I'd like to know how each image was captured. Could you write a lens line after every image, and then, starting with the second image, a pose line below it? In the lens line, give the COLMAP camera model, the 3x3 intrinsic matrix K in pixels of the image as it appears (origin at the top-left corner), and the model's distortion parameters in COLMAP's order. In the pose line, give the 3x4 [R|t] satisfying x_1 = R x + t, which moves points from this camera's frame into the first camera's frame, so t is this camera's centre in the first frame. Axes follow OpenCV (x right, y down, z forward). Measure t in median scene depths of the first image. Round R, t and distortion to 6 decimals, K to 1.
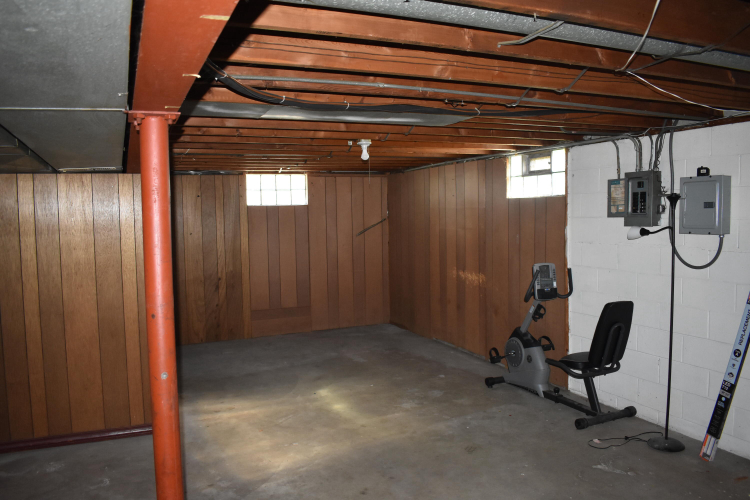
lens RADIAL K [[588.3, 0, 376.1], [0, 588.3, 250.7], [0, 0, 1]] dist [0.003881, -0.001777]
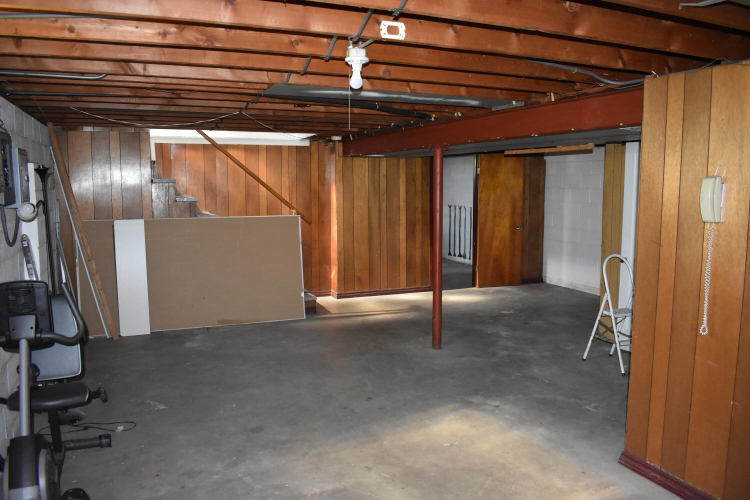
lens RADIAL K [[588.3, 0, 376.4], [0, 588.3, 248.6], [0, 0, 1]] dist [0.003881, -0.001777]
pose [[-0.999636, 0.017429, 0.020584, -0.055096], [0.020806, 0.983937, 0.177299, -0.112031], [-0.017163, 0.177663, -0.983942, 1.781413]]
